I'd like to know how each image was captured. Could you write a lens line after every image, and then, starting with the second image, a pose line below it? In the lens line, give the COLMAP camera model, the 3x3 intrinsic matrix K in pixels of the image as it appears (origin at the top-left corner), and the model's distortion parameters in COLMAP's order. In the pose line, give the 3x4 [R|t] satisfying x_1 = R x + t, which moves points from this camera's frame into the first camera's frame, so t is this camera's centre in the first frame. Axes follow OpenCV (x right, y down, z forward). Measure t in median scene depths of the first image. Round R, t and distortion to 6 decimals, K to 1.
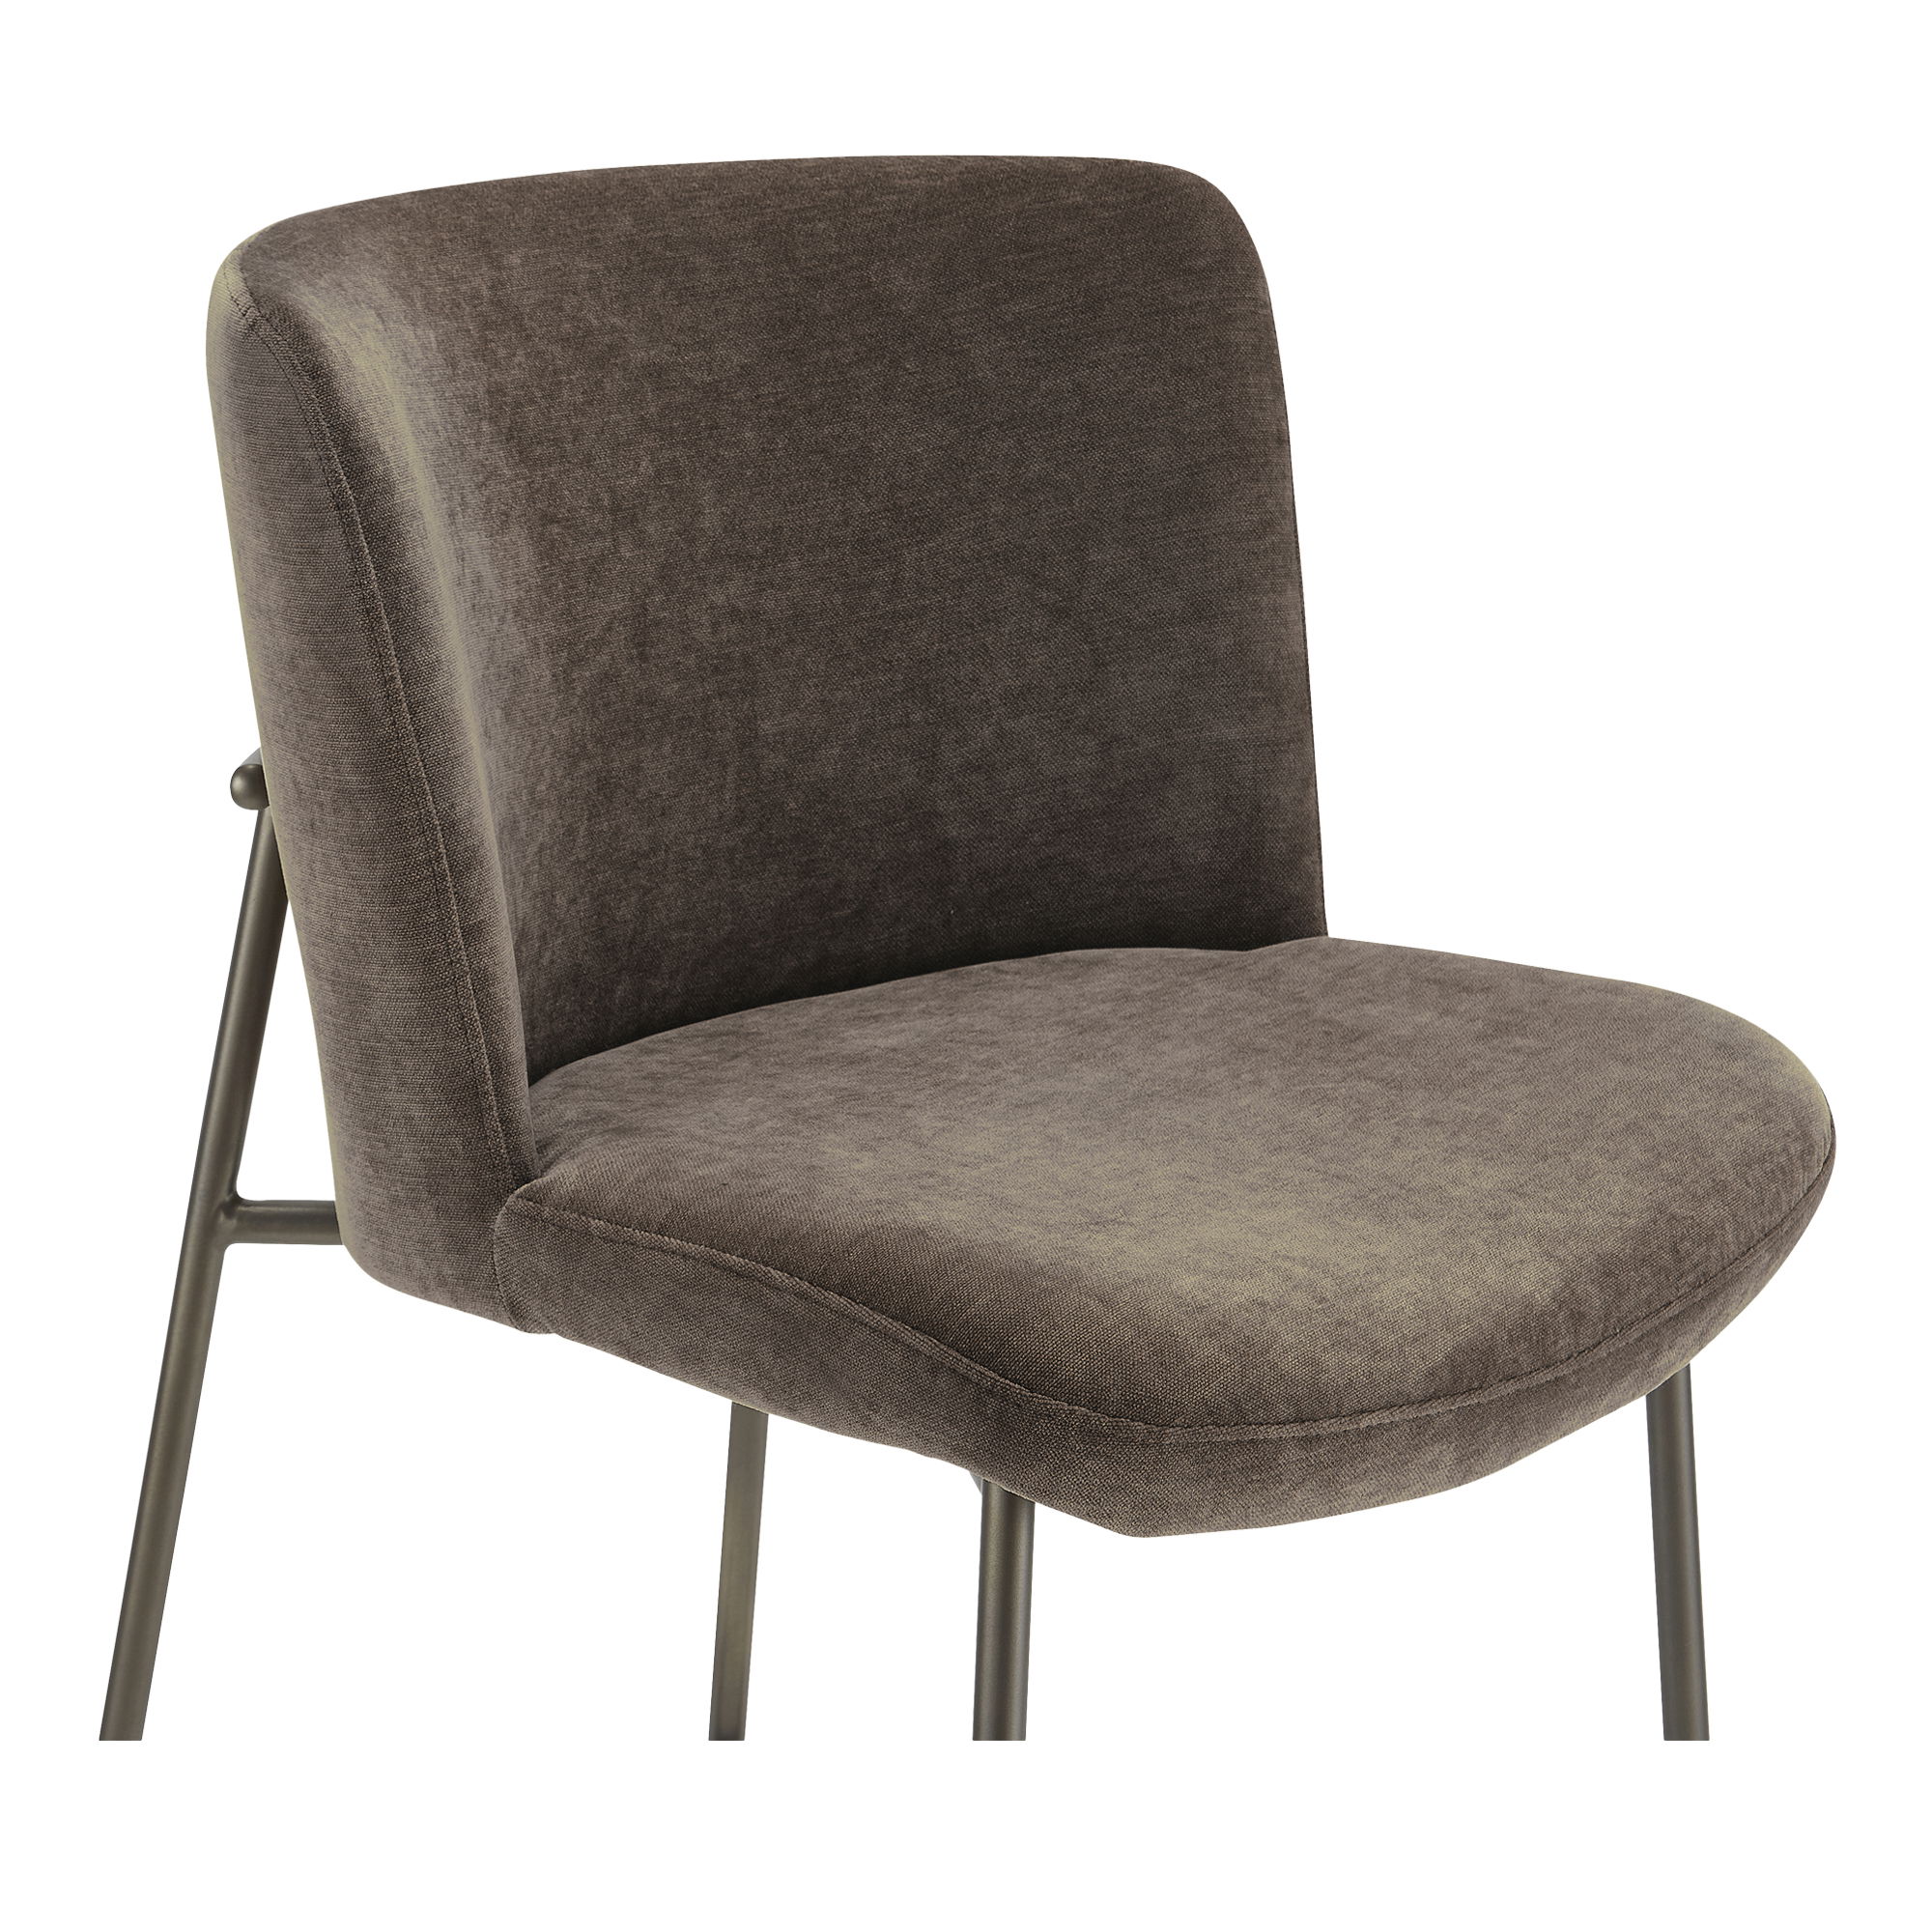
lens RADIAL K [[5997.7, 0, 966.0], [0, 5997.7, 966.0], [0, 0, 1]] dist [-0.047439, -0.287527]
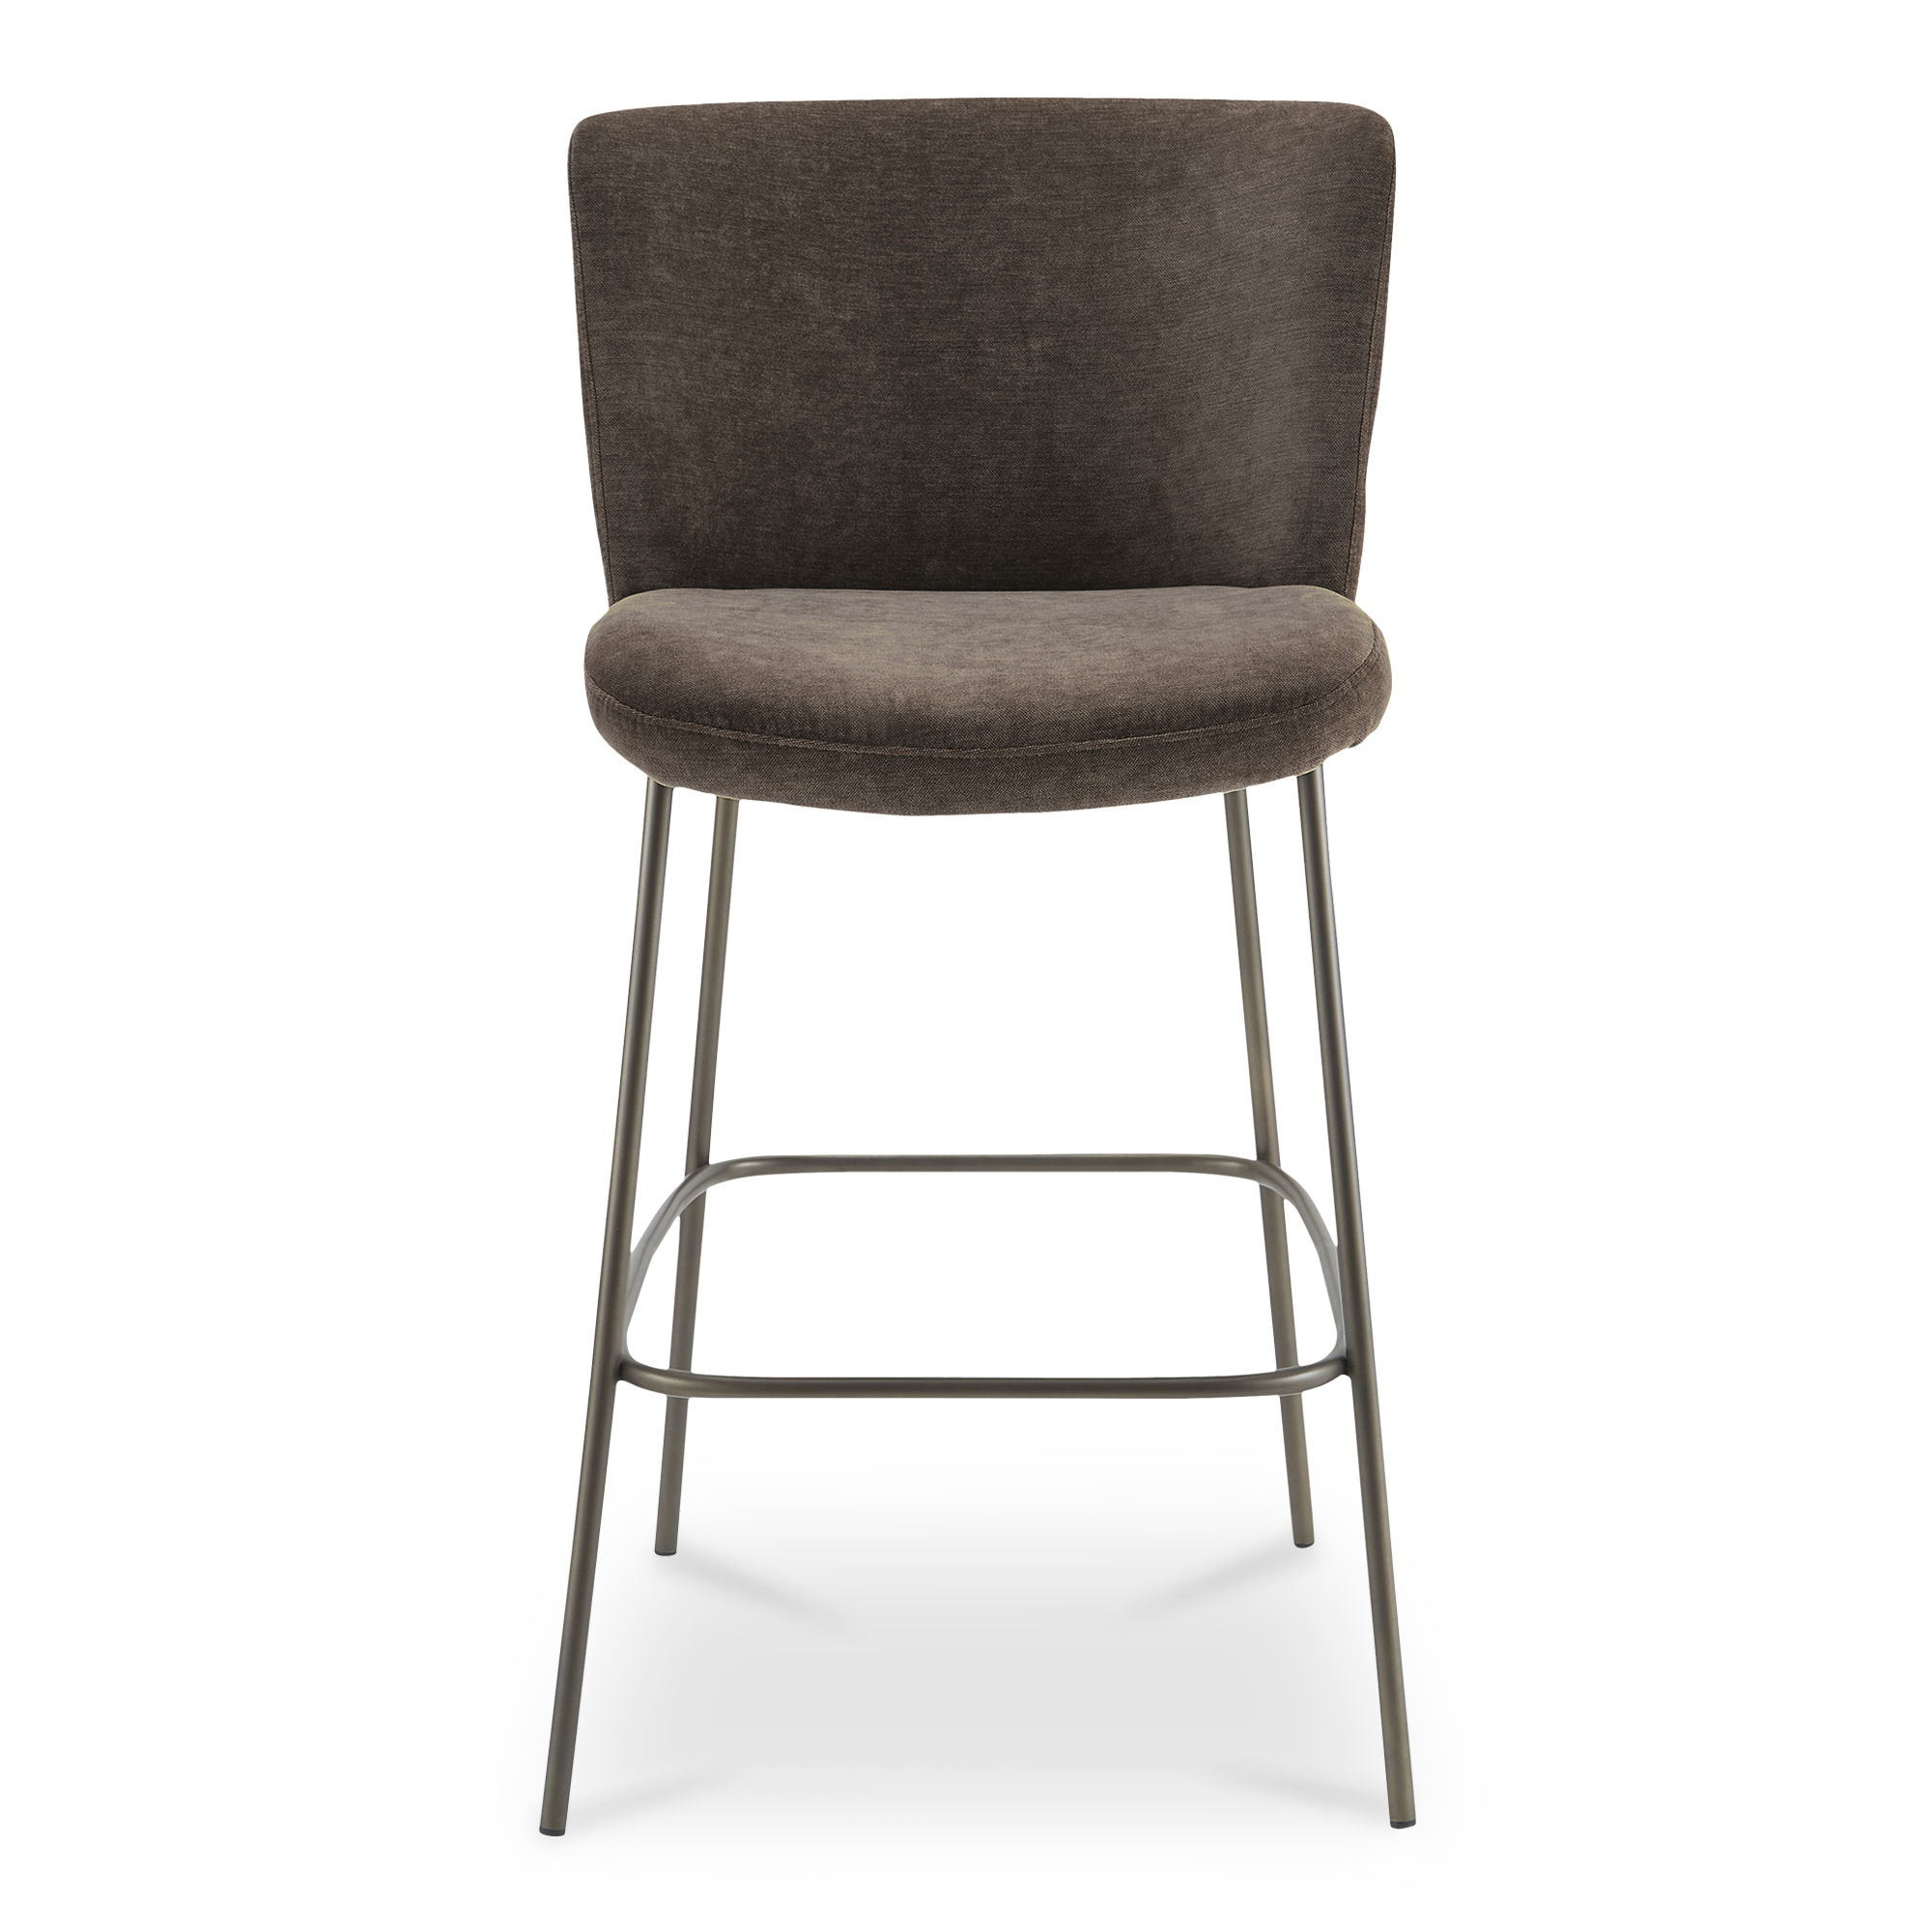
lens RADIAL K [[6436.2, 0, 966.0], [0, 6436.2, 966.0], [0, 0, 1]] dist [-0.025728, -0.205739]
pose [[0.653193, 0.117067, -0.748087, 1.306280], [-0.181985, 0.983289, -0.005026, 0.120610], [0.734997, 0.139424, 0.663581, -0.173524]]
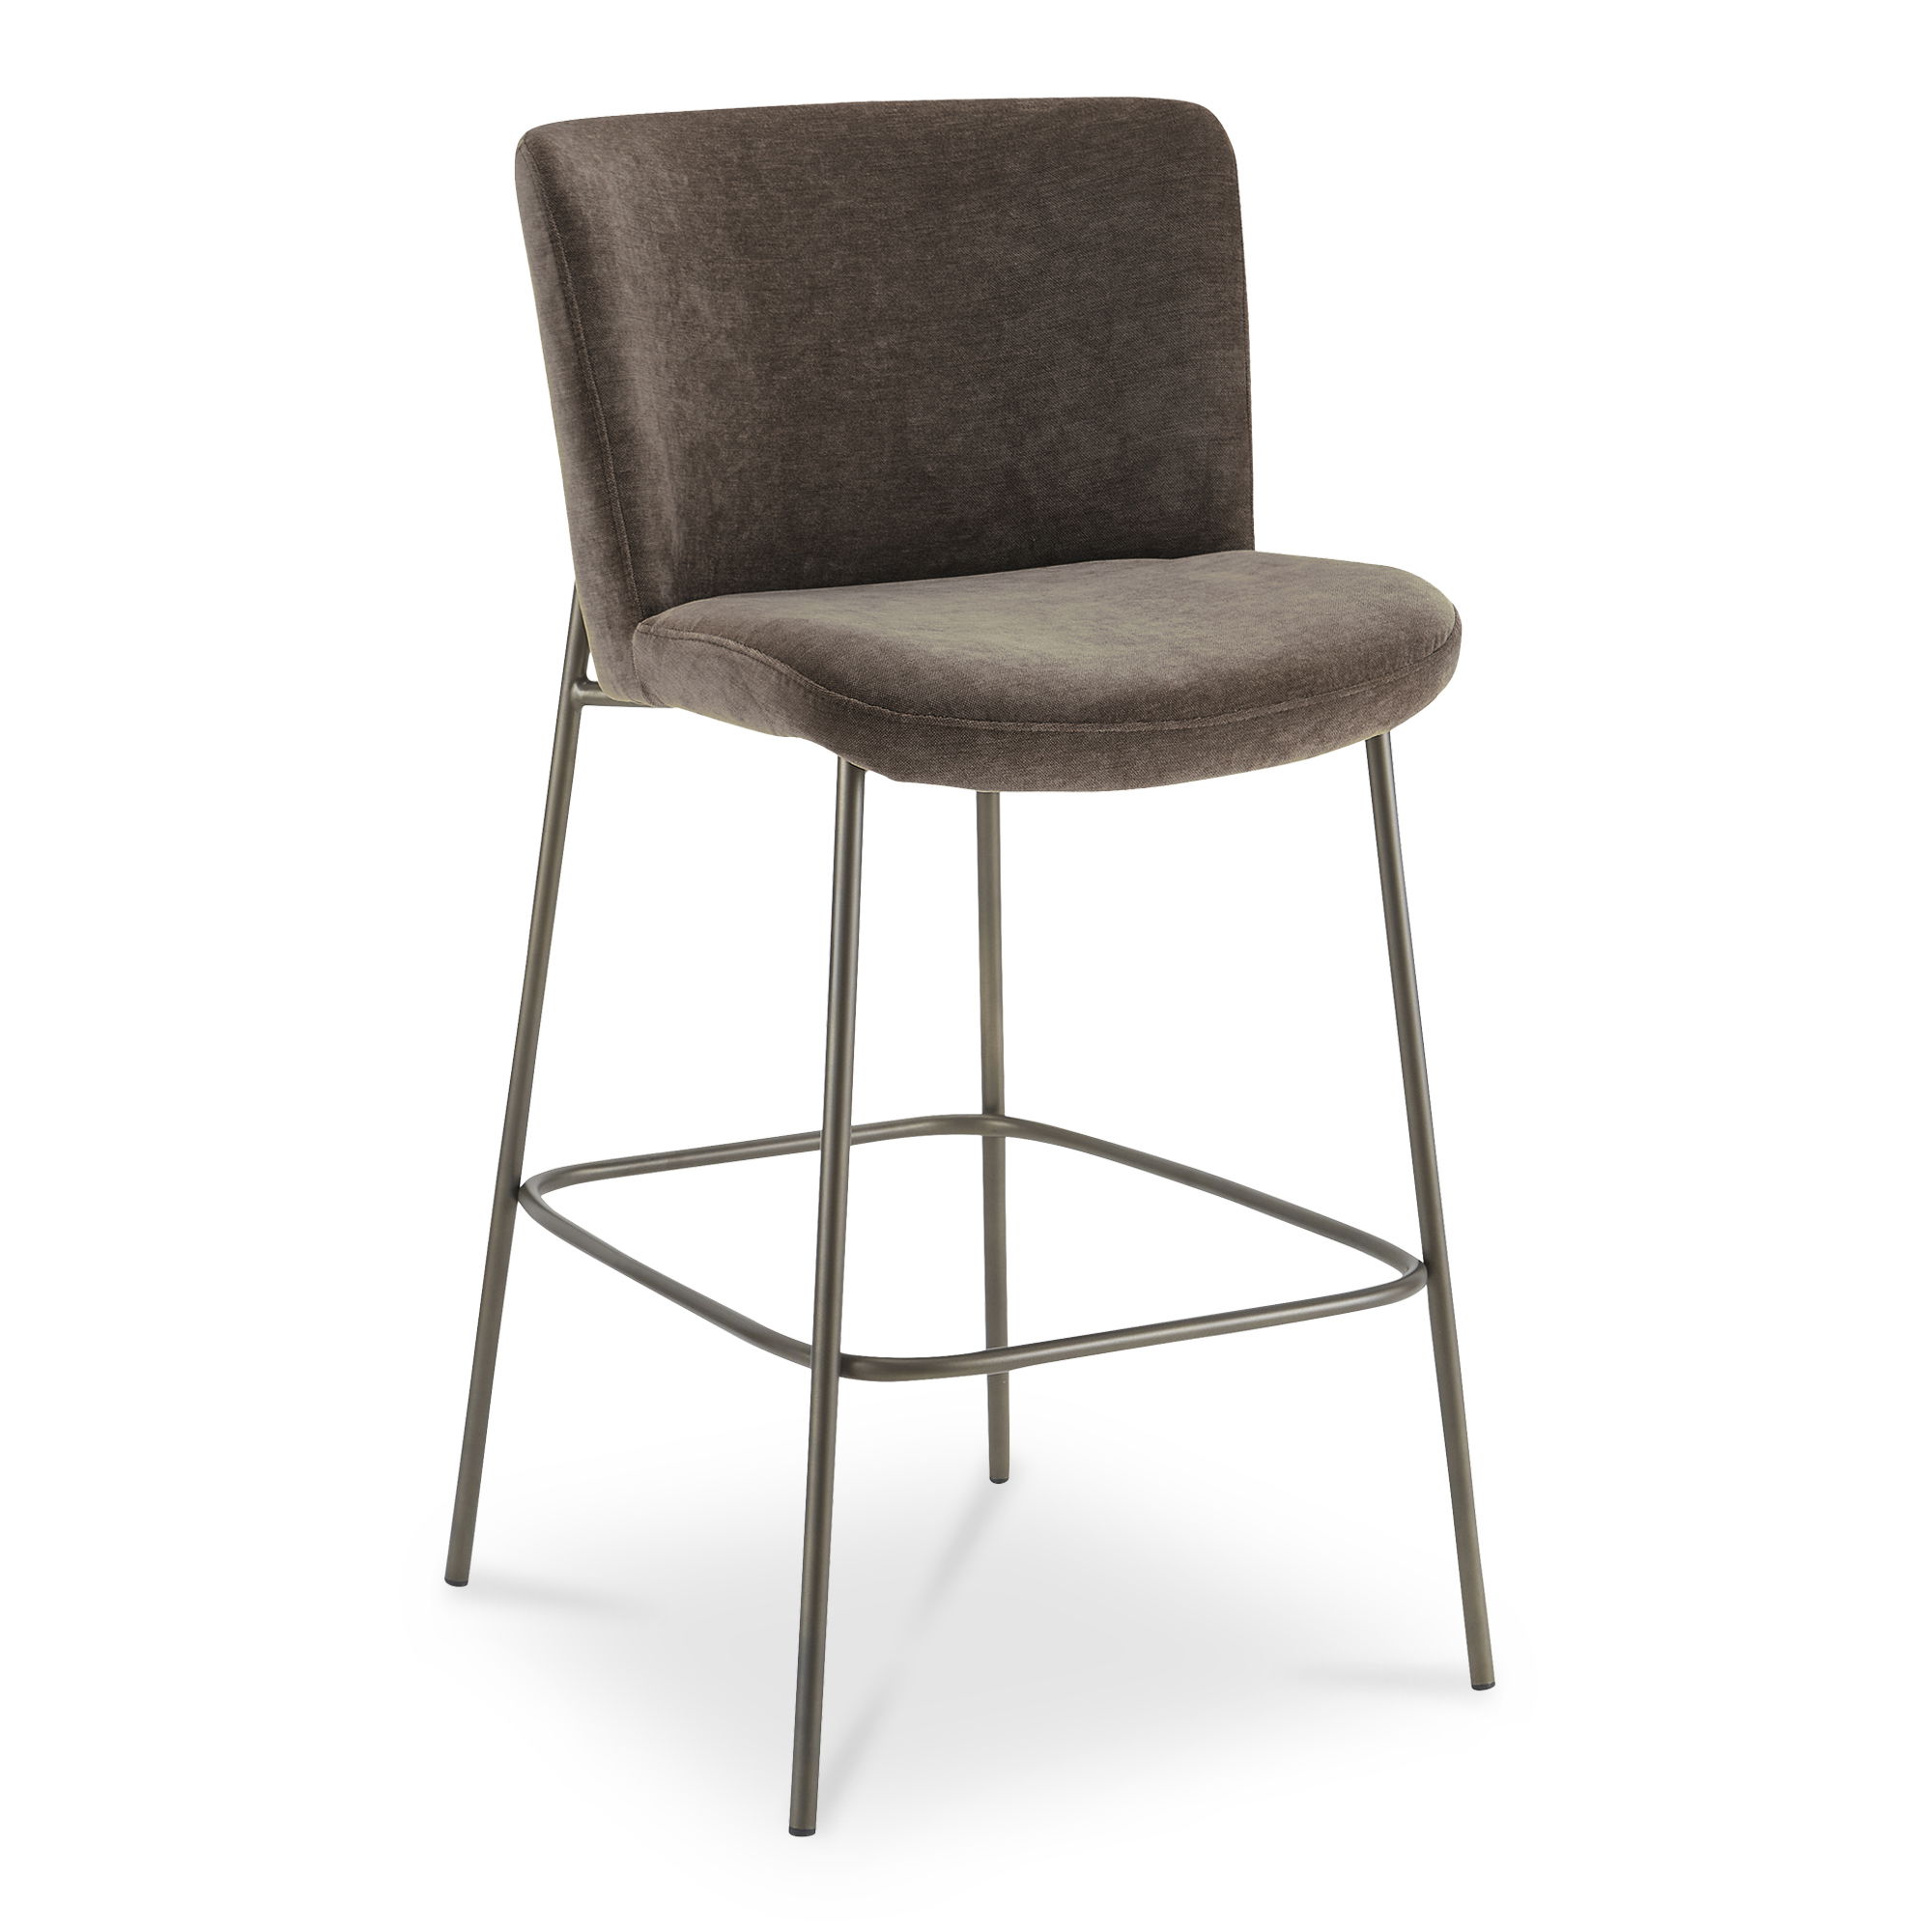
lens RADIAL K [[6436.2, 0, 966.0], [0, 6436.2, 966.0], [0, 0, 1]] dist [-0.025728, -0.205739]
pose [[0.949008, 0.024765, -0.314279, 0.567099], [-0.049484, 0.996254, -0.070918, 0.246442], [0.311345, 0.082853, 0.946678, -0.723070]]
